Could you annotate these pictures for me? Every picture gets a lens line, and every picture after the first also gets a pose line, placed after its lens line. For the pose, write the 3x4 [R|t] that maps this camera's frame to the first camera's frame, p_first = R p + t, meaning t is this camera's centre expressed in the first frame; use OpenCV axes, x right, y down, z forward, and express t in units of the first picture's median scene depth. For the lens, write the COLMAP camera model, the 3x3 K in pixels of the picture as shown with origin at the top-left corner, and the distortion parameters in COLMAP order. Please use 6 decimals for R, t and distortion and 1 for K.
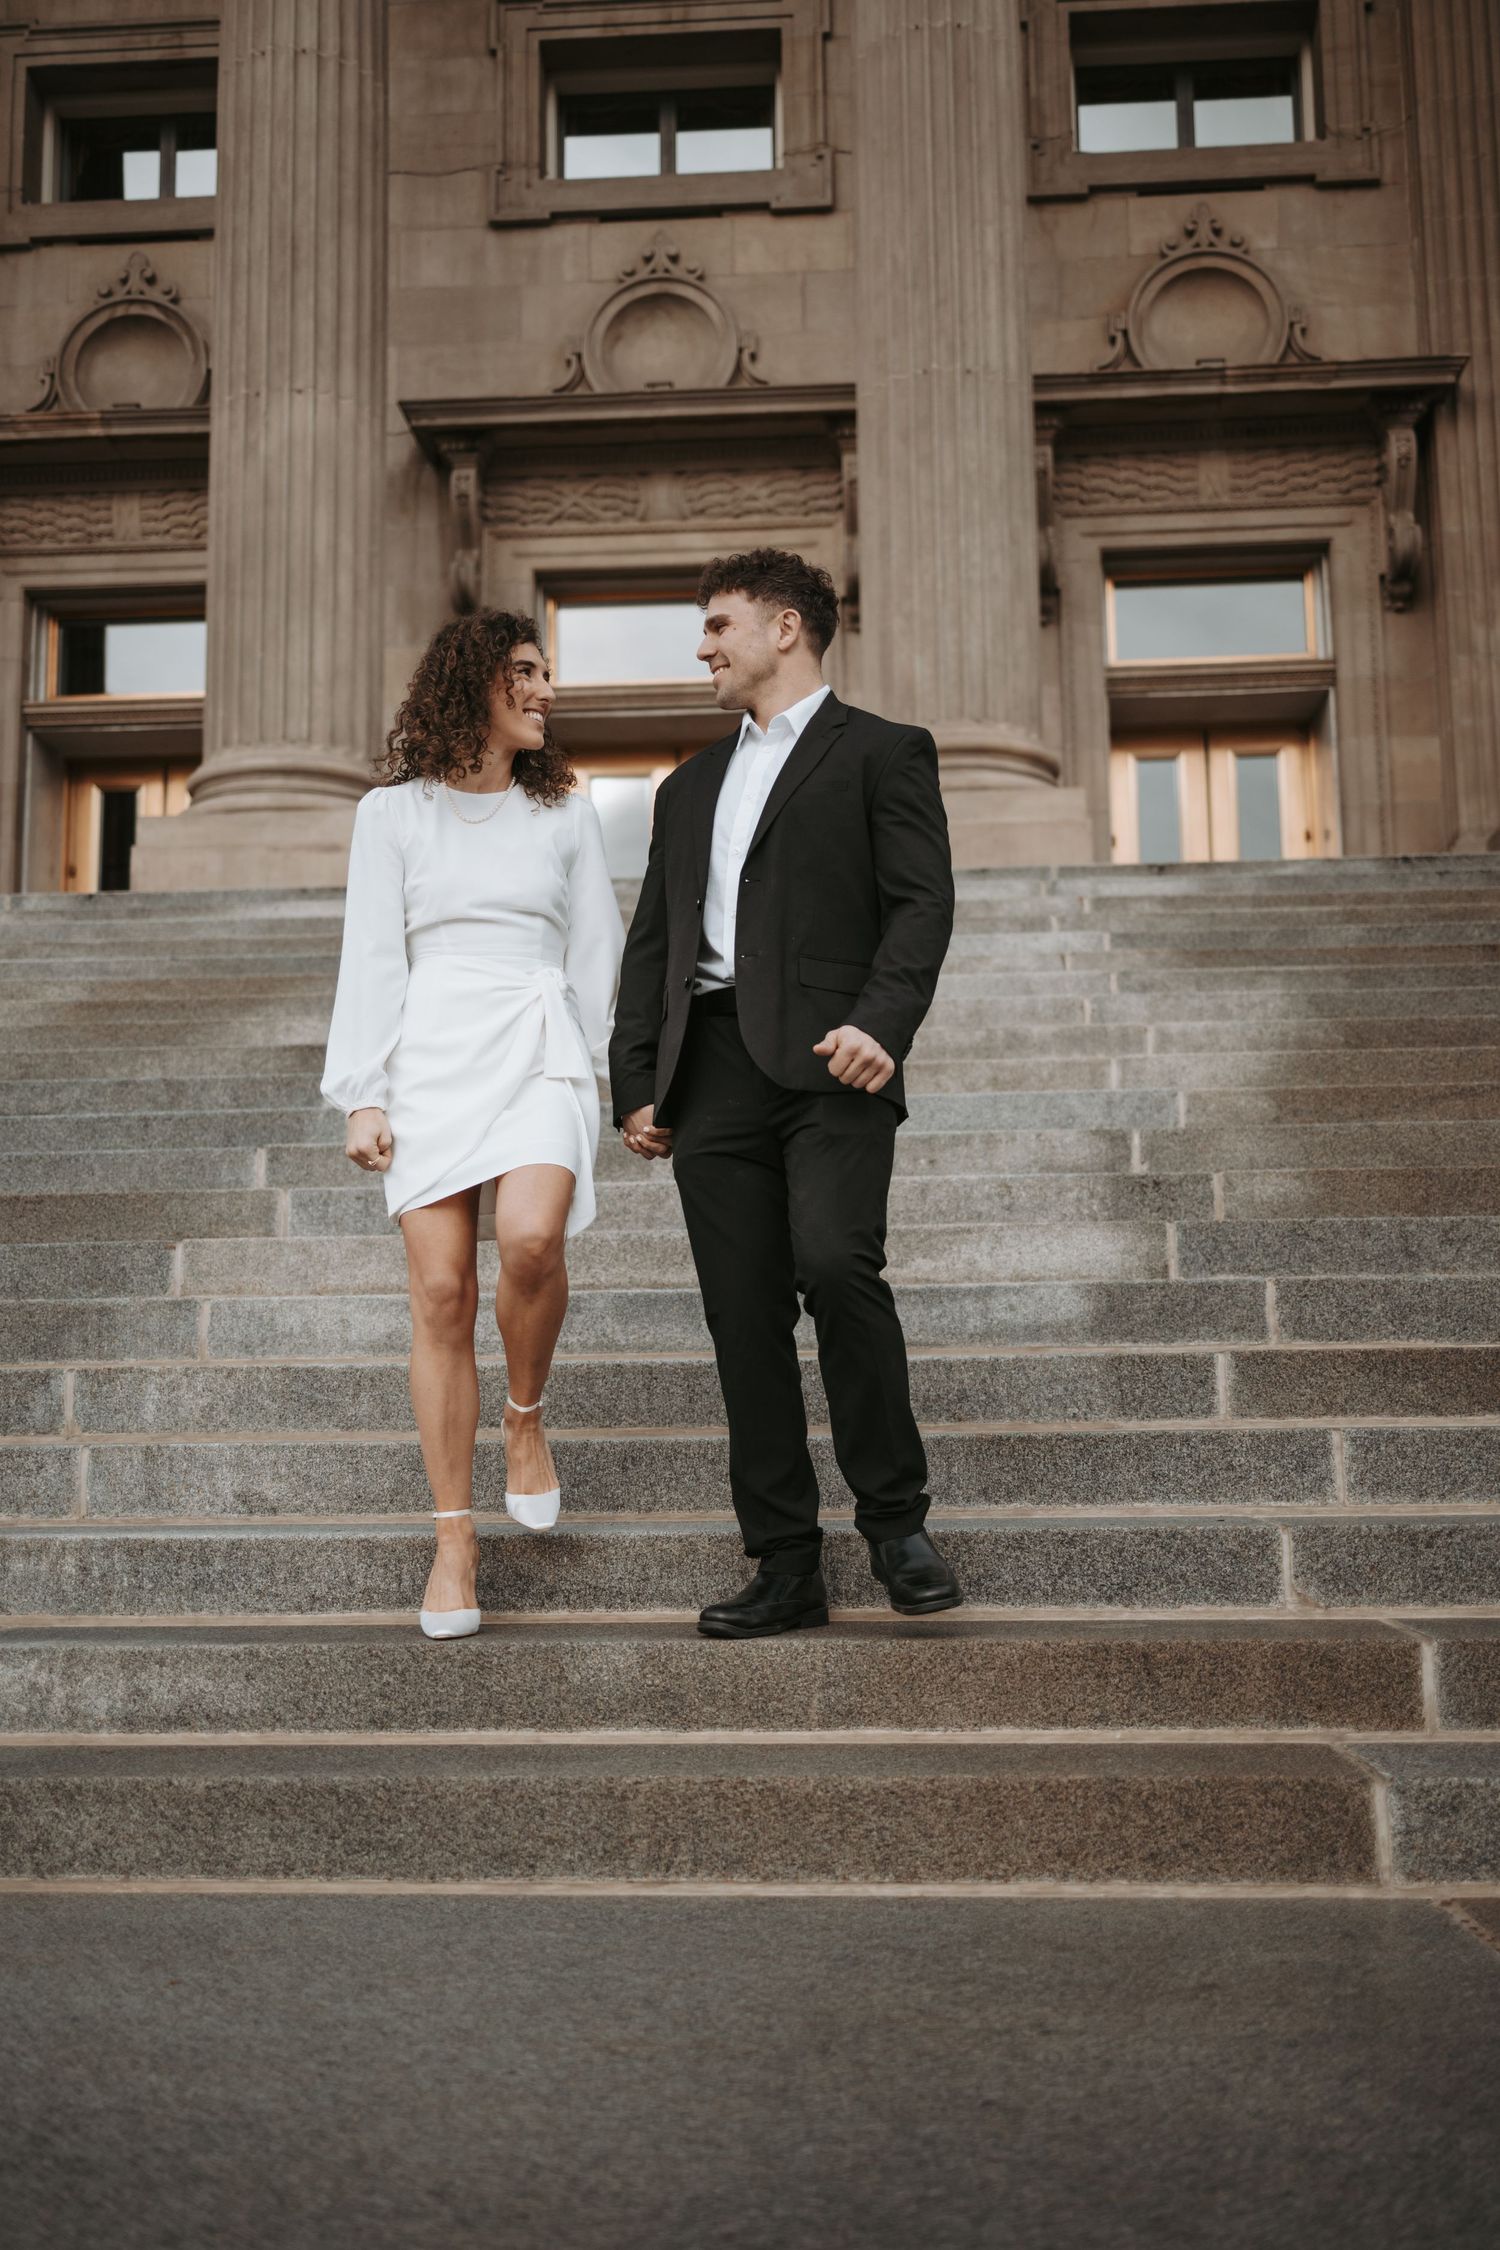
lens RADIAL K [[2186.7, 0, 828.9], [0, 2186.7, 1131.8], [0, 0, 1]] dist [0.005784, 0.025989]
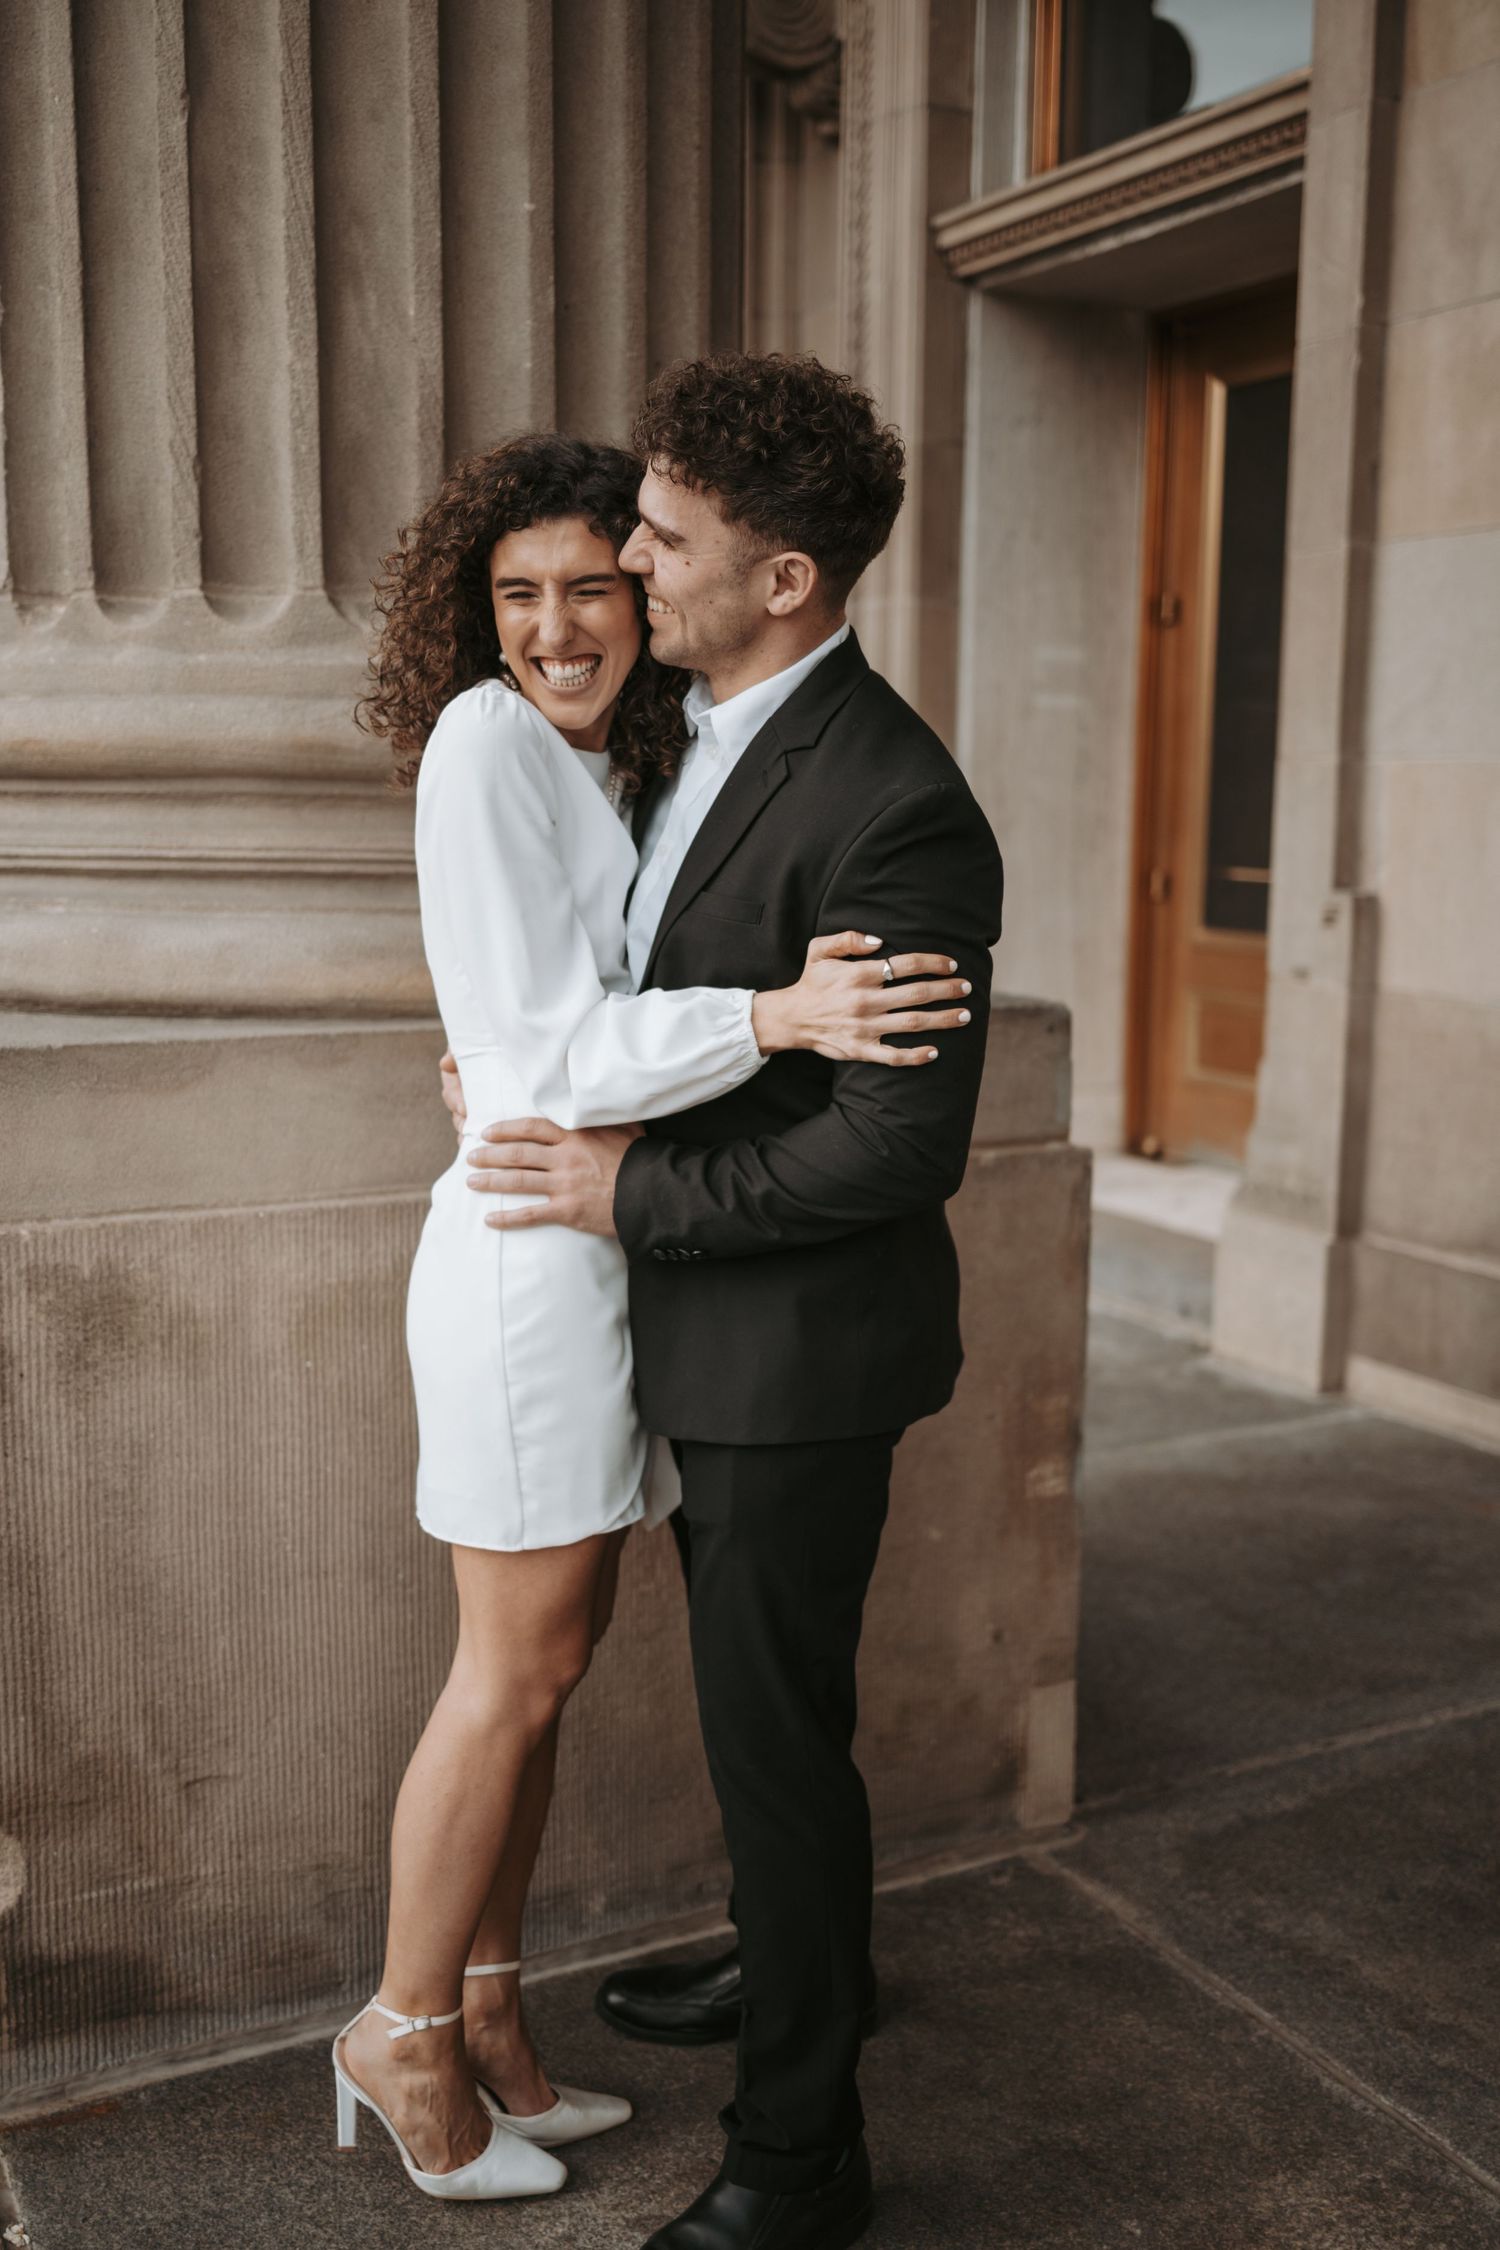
lens RADIAL K [[2265.4, 0, 759.0], [0, 2265.4, 1126.2], [0, 0, 1]] dist [0.017048, -0.008479]
pose [[0.516833, 0.145034, -0.843711, -0.023146], [0.104637, 0.967453, 0.230403, -0.165414], [0.849667, -0.207364, 0.484836, 0.902113]]
